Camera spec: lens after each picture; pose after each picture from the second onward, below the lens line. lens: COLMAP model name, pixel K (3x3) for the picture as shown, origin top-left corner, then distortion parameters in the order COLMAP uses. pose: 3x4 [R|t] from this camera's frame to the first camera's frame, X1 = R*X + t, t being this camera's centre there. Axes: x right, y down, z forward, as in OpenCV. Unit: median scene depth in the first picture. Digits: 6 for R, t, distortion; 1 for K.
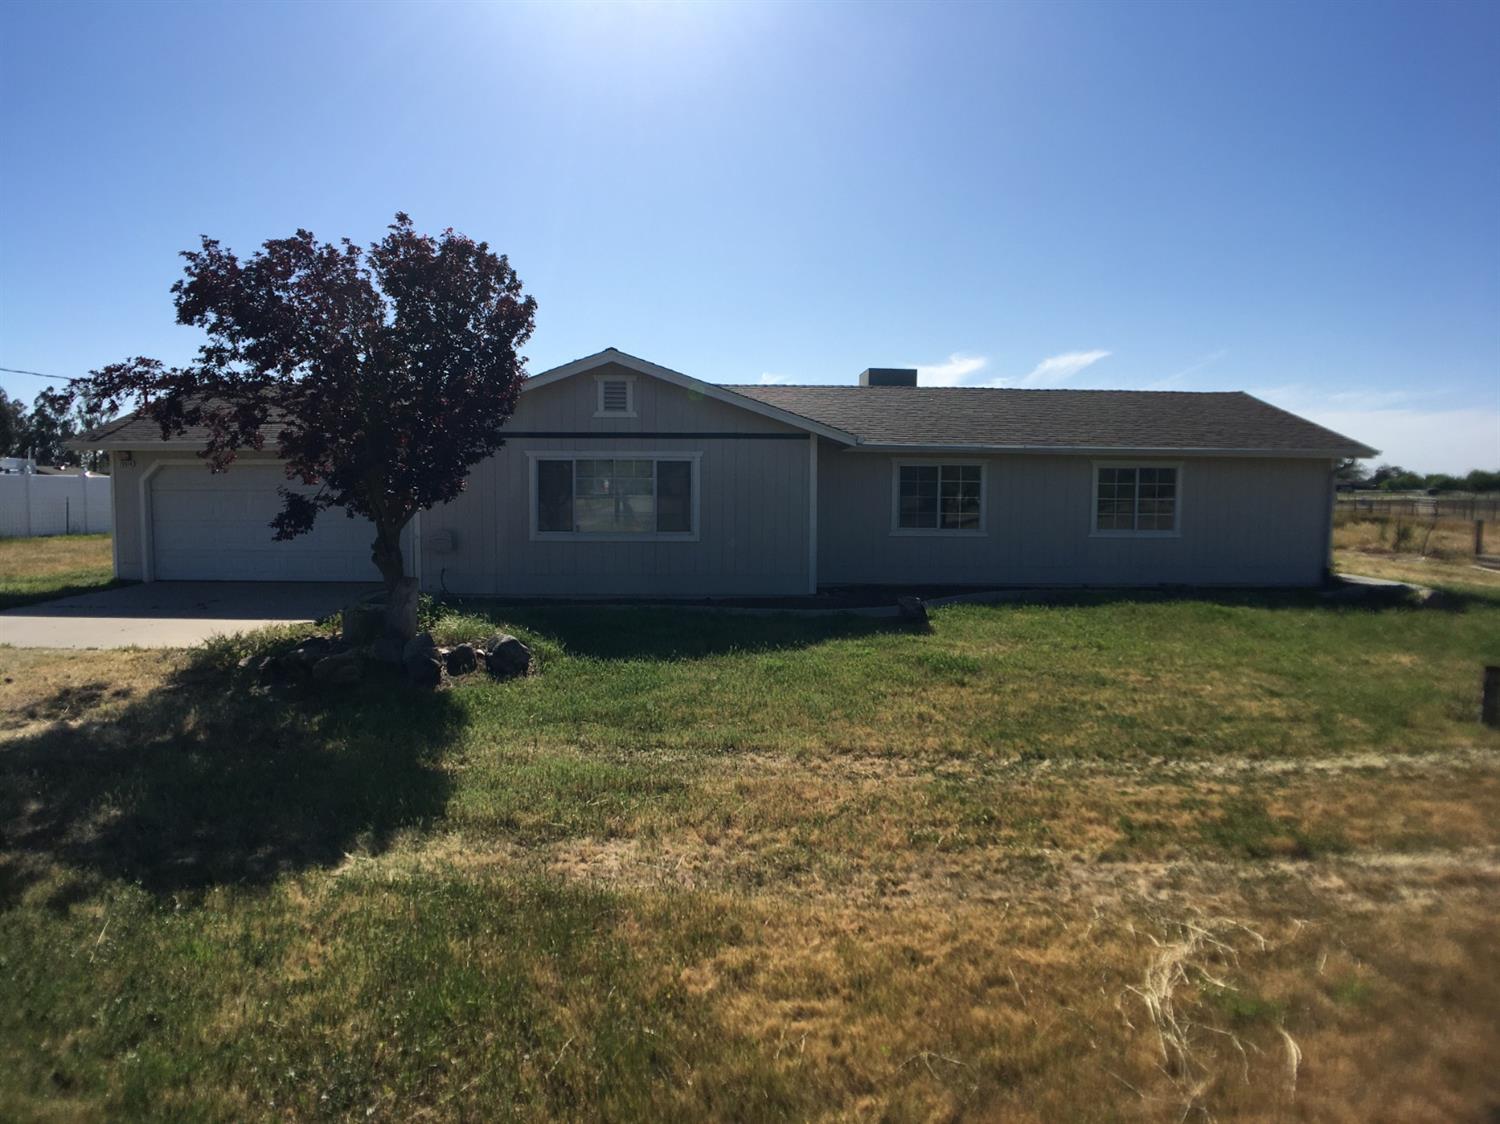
lens RADIAL K [[858.9, 0, 751.2], [0, 858.9, 561.9], [0, 0, 1]] dist [-0.082776, 0.007082]
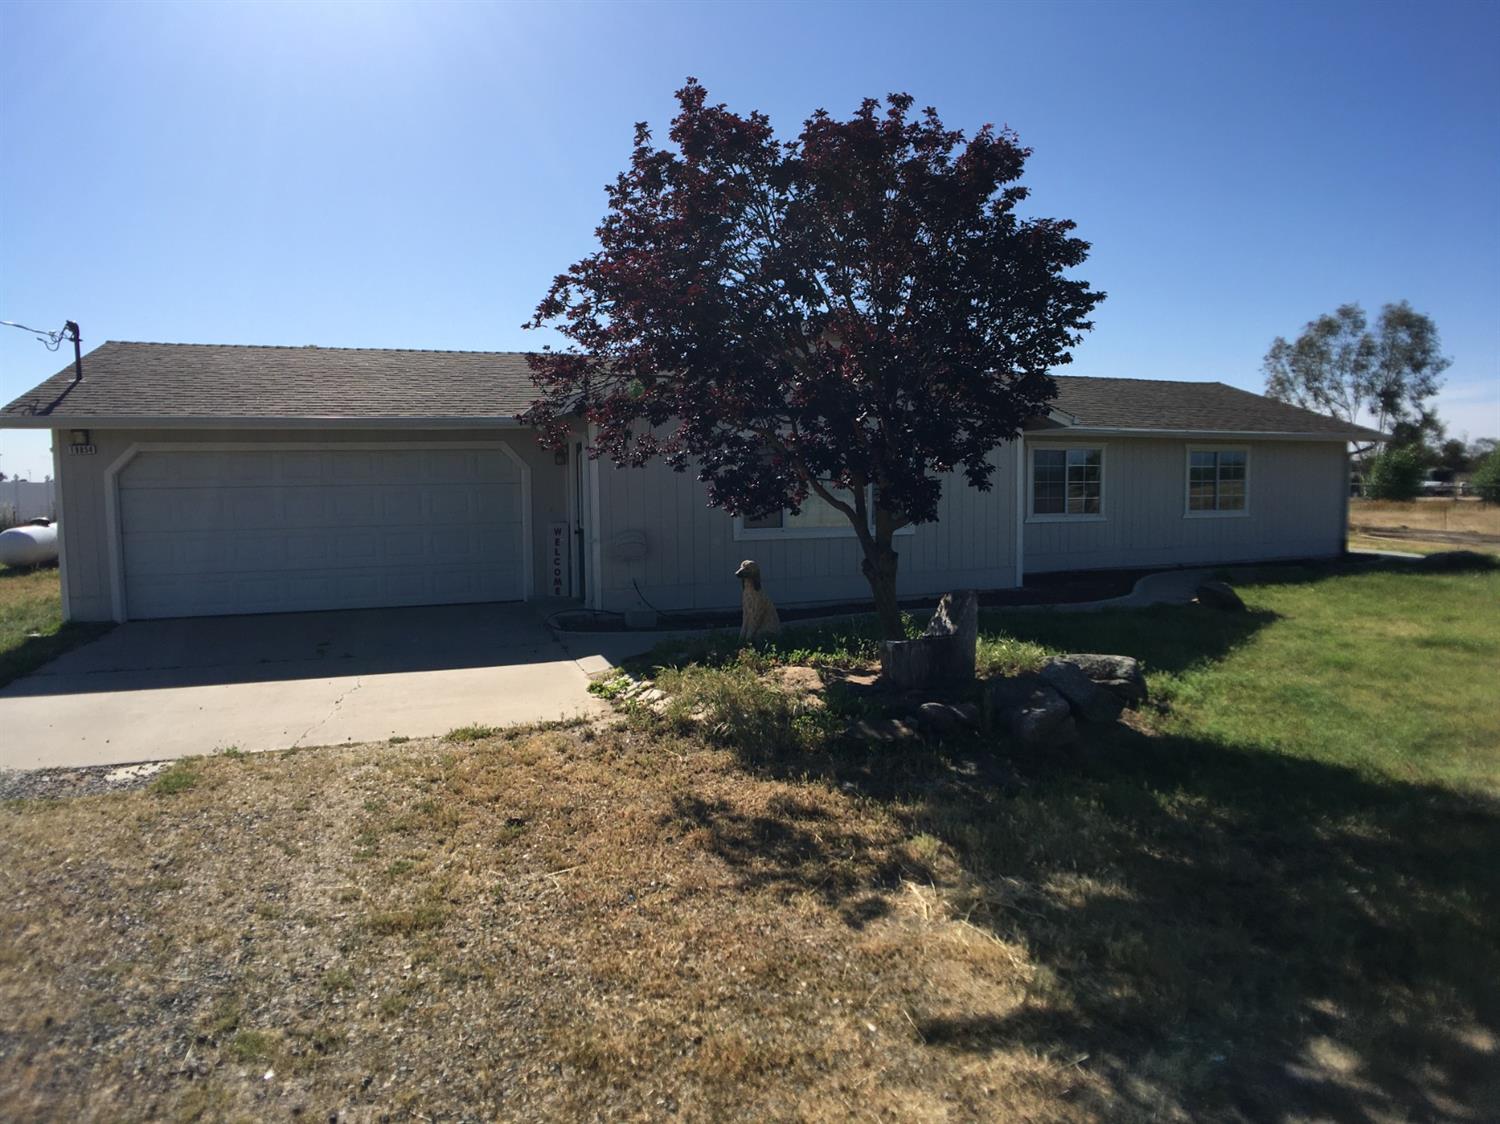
lens RADIAL K [[858.9, 0, 749.5], [0, 858.9, 552.7], [0, 0, 1]] dist [-0.082776, 0.007082]
pose [[0.953376, -0.040230, 0.299090, -0.437374], [0.041222, 0.999146, 0.002994, -0.013227], [-0.298955, 0.009475, 0.954220, 0.191906]]
